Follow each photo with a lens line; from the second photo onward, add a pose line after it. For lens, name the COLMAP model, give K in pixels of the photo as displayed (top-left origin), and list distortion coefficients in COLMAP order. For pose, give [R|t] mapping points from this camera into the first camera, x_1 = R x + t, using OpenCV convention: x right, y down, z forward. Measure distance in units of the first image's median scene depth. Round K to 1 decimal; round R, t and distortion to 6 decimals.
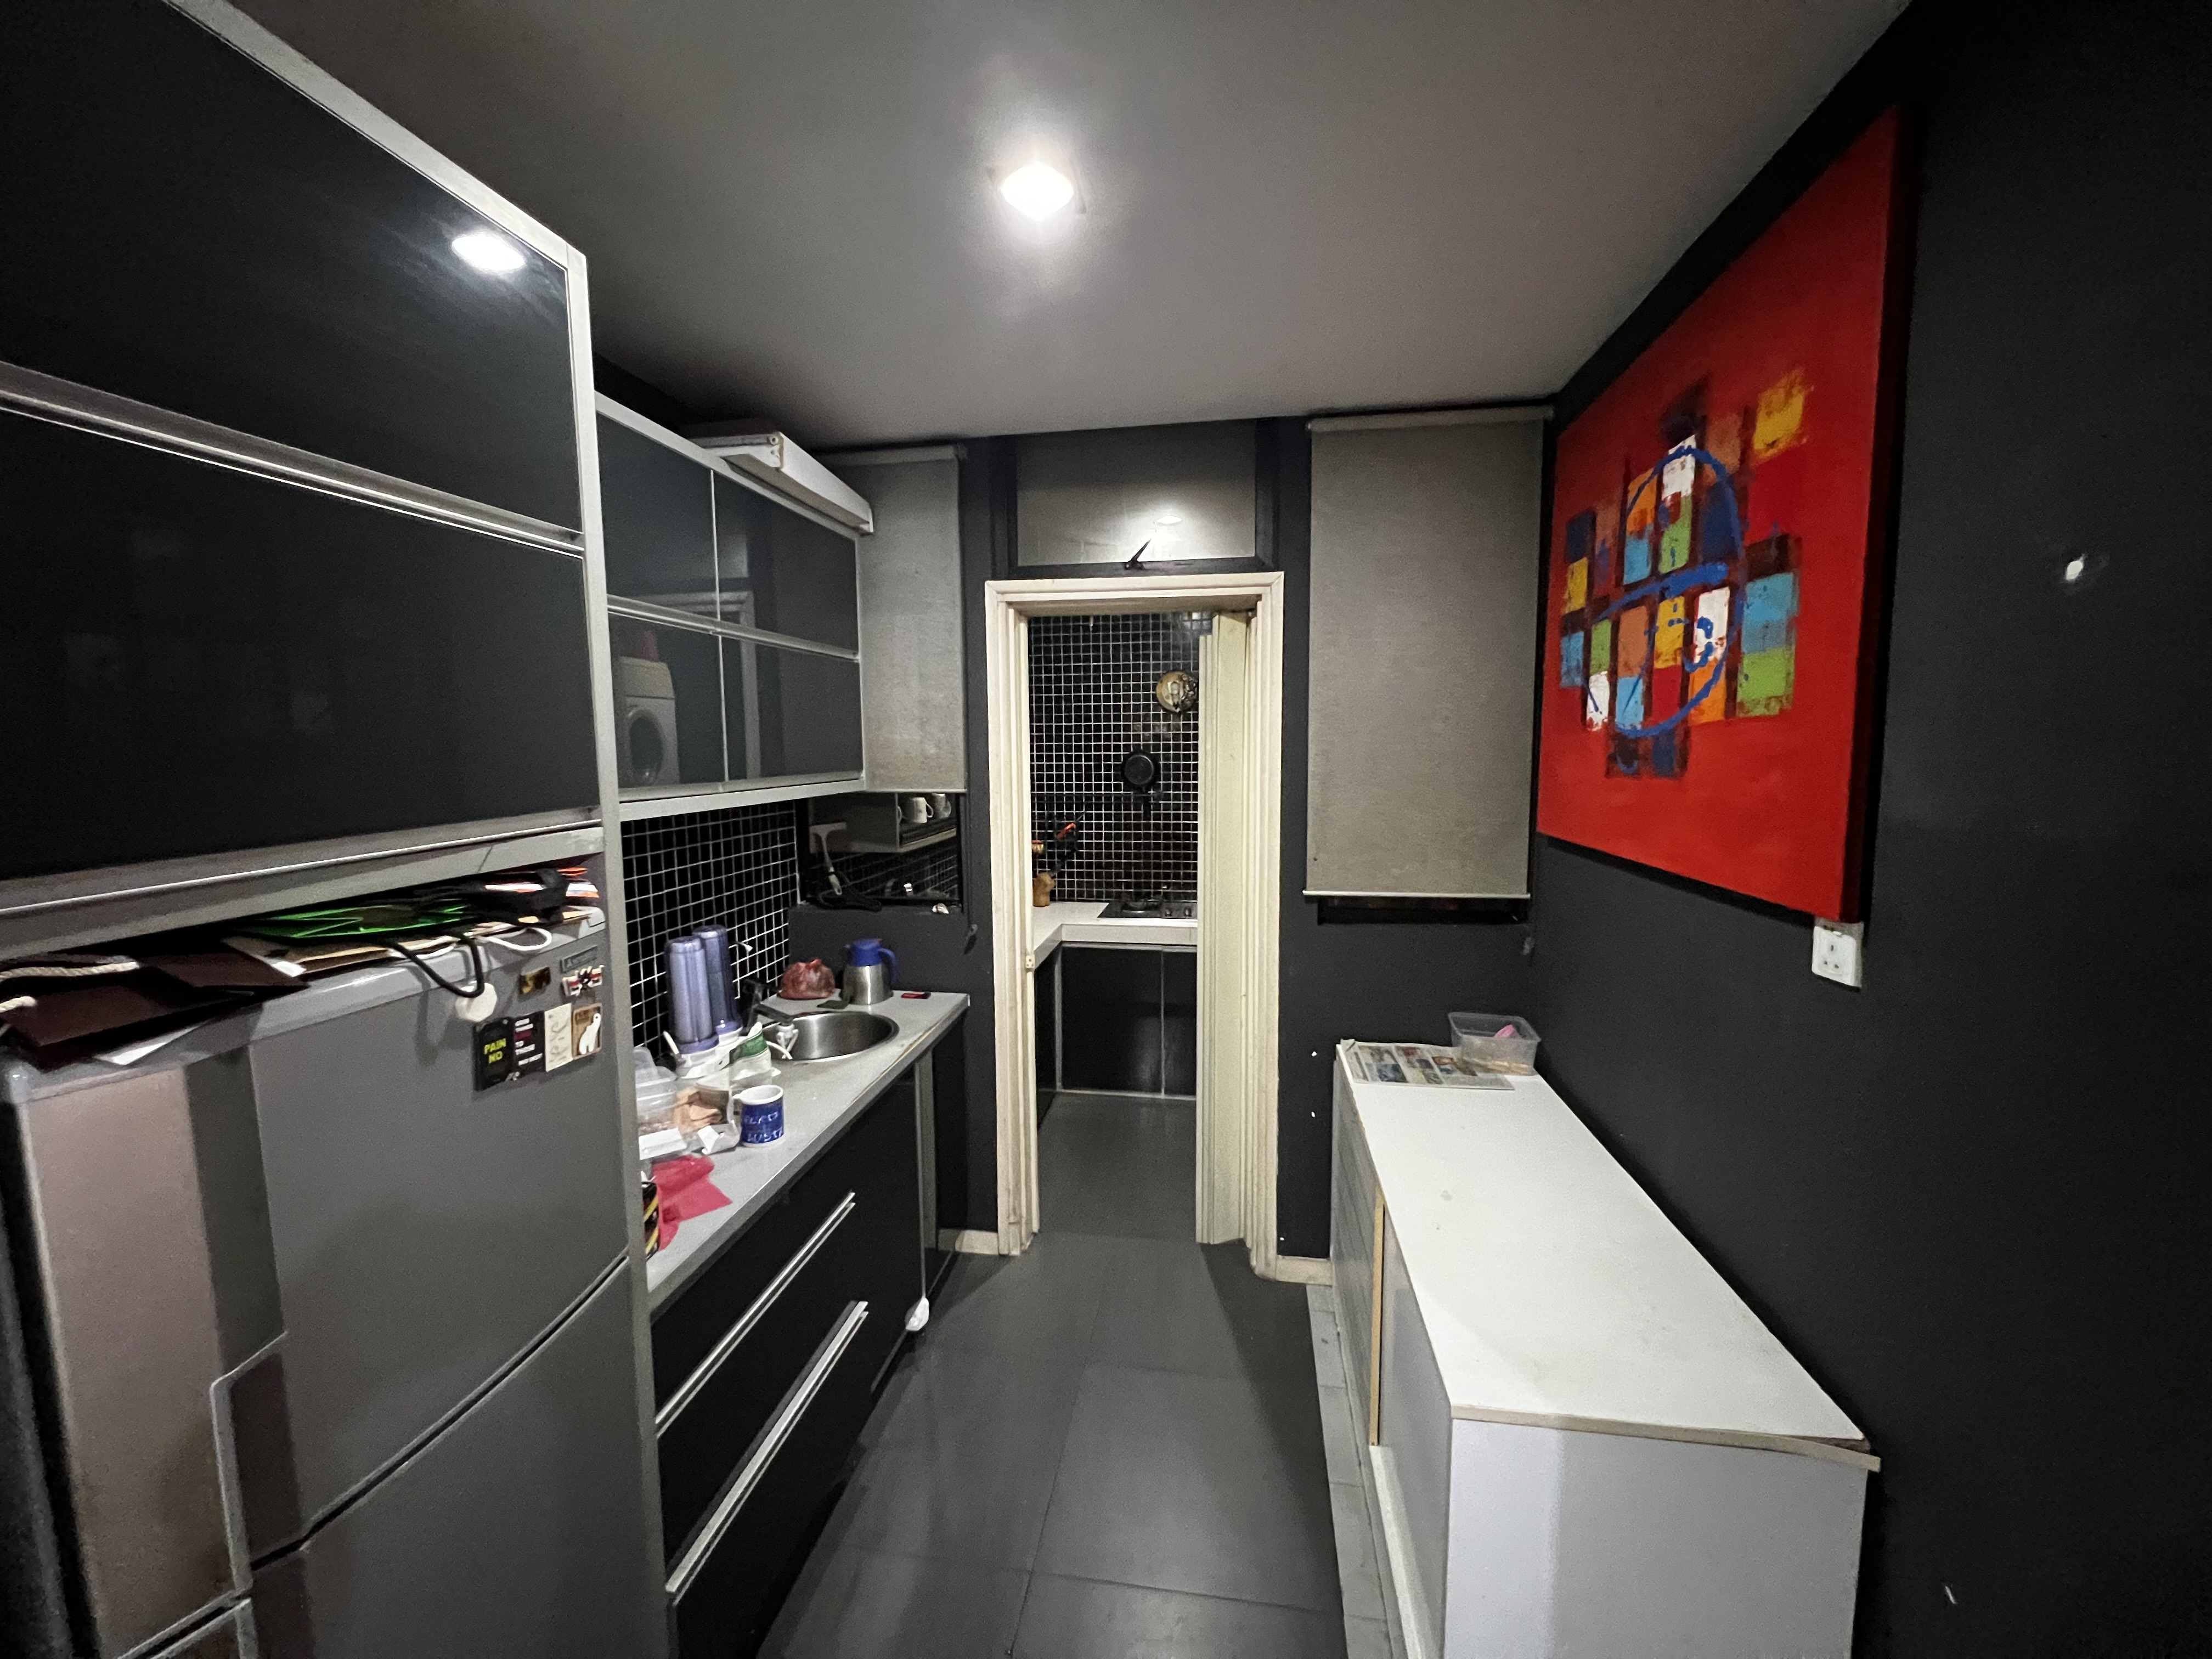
lens RADIAL K [[882.7, 0, 1102.2], [0, 882.7, 832.9], [0, 0, 1]] dist [-0.003389, 0.001088]
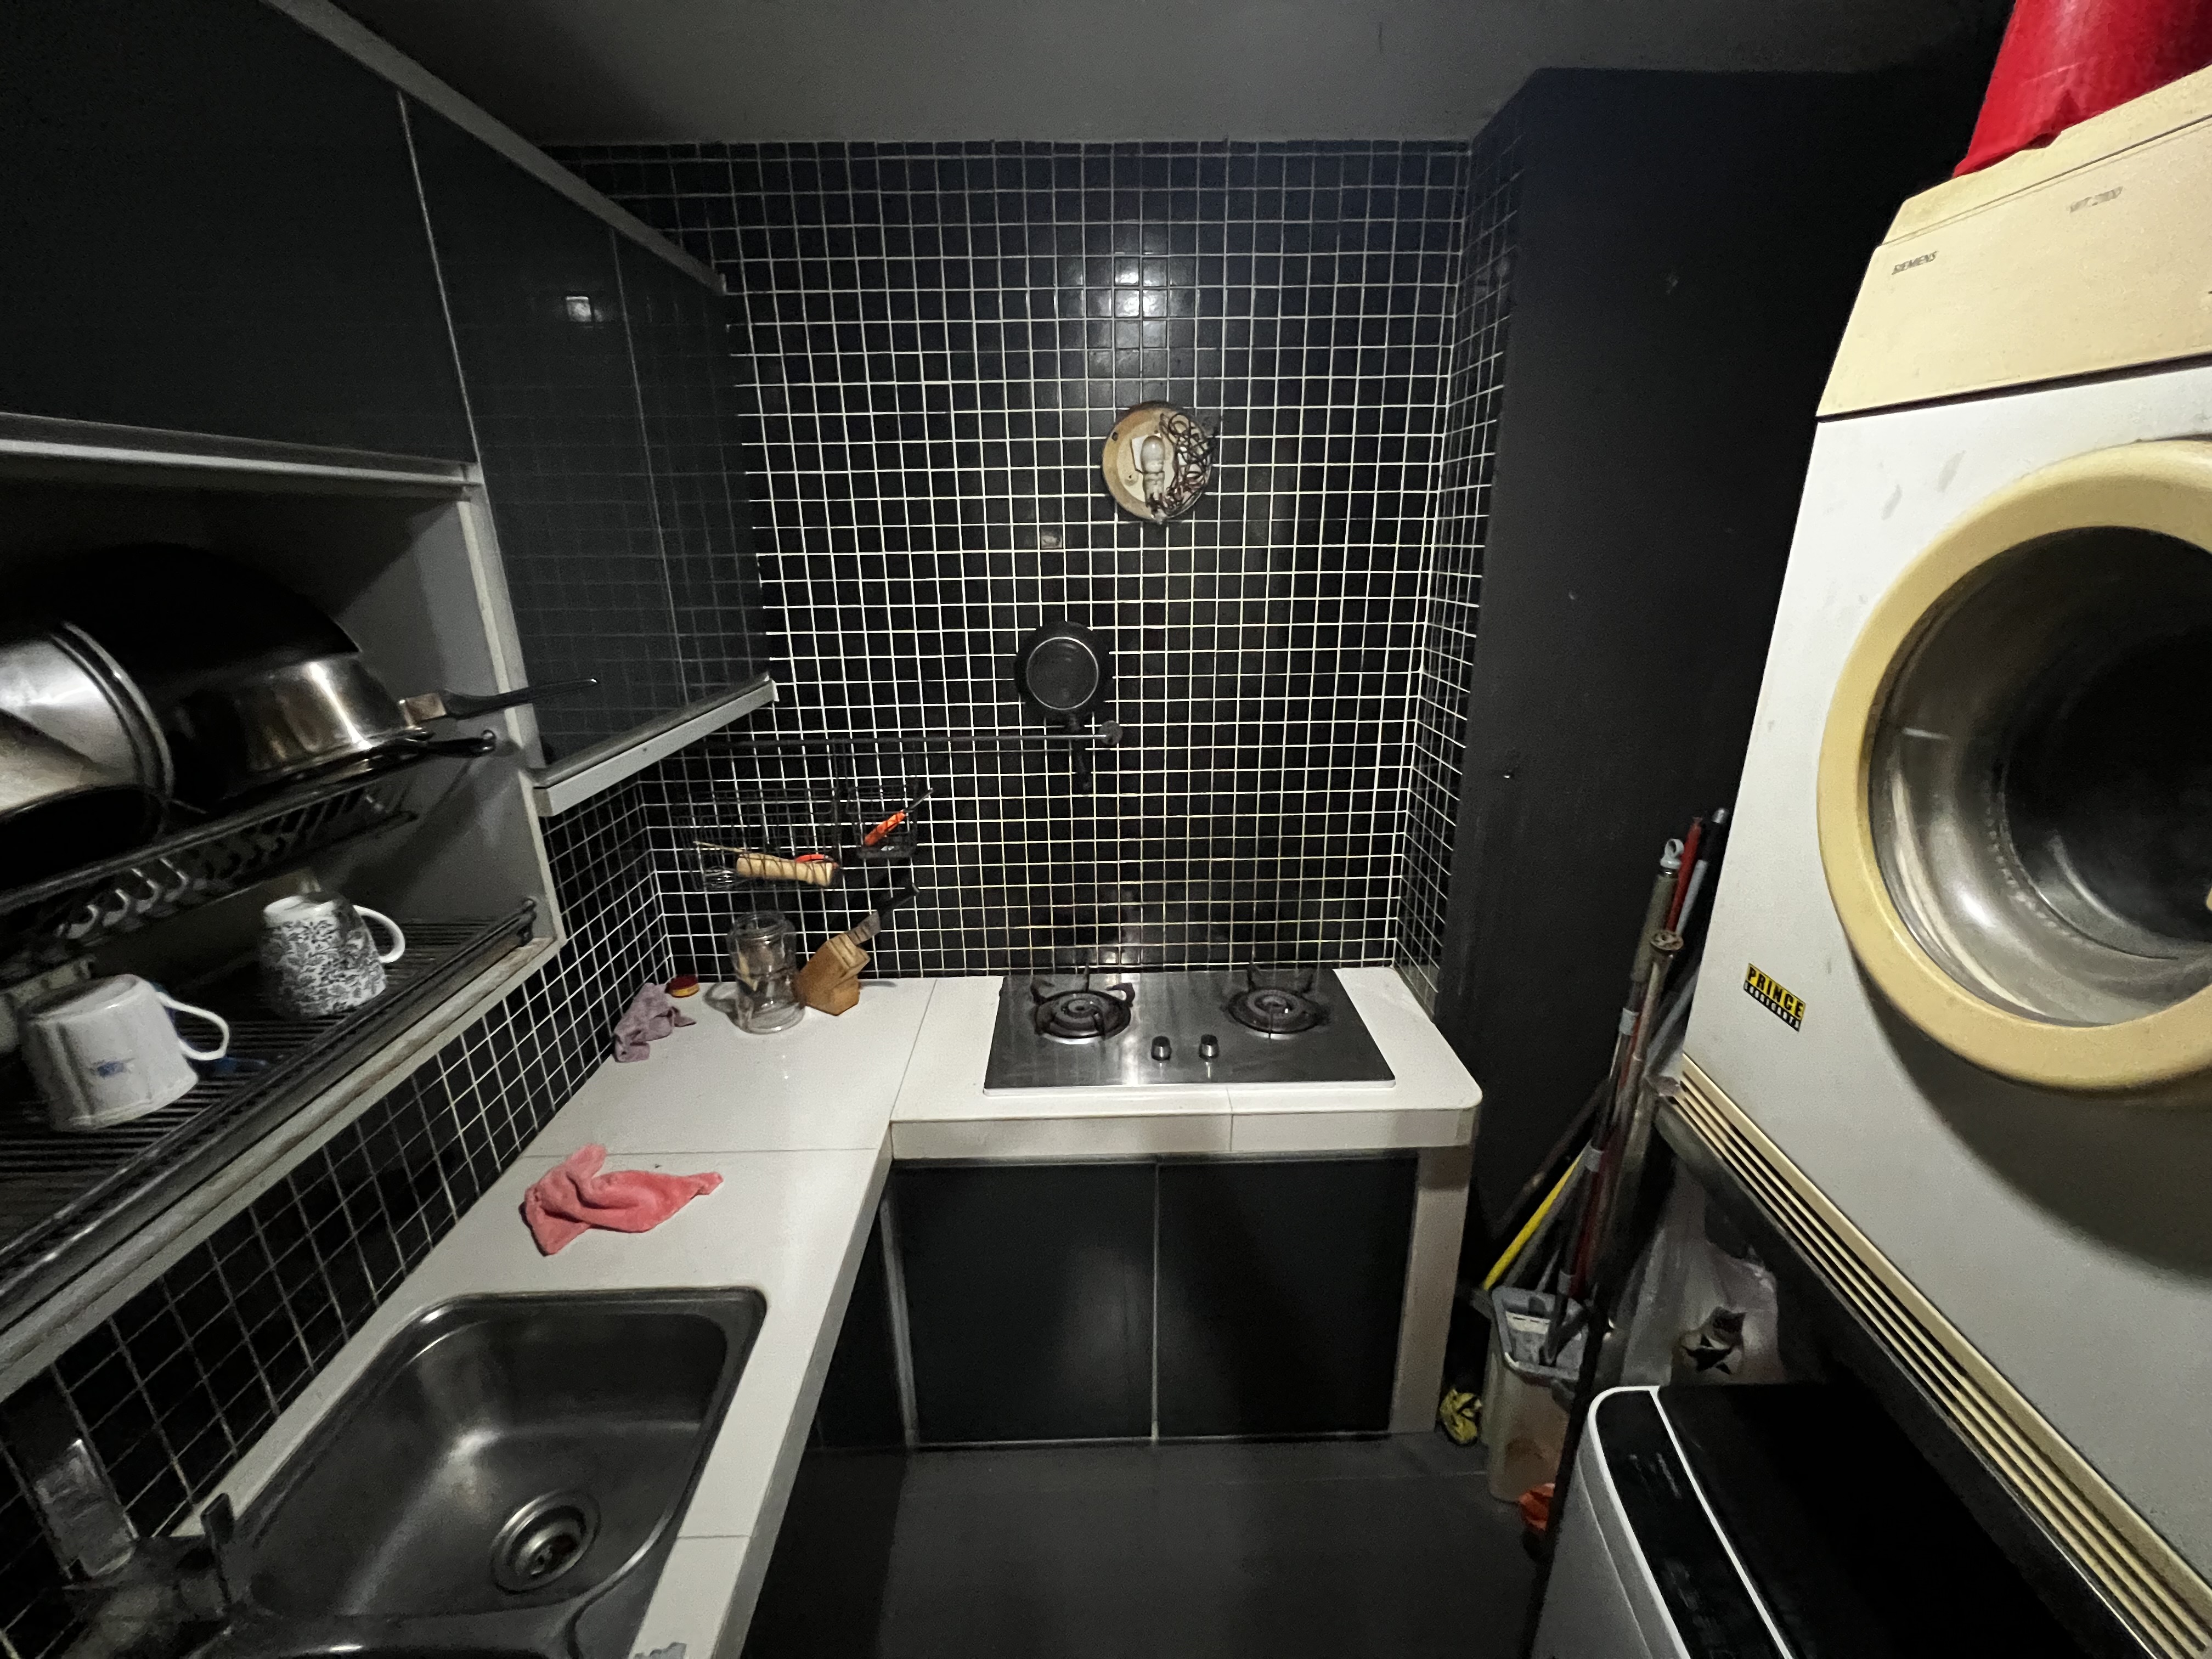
lens RADIAL K [[882.7, 0, 1108.0], [0, 882.7, 826.1], [0, 0, 1]] dist [-0.003389, 0.001088]
pose [[0.983220, -0.060085, 0.172246, -0.010378], [0.022144, 0.976529, 0.214243, -0.087957], [-0.181076, -0.206834, 0.961473, 0.591909]]
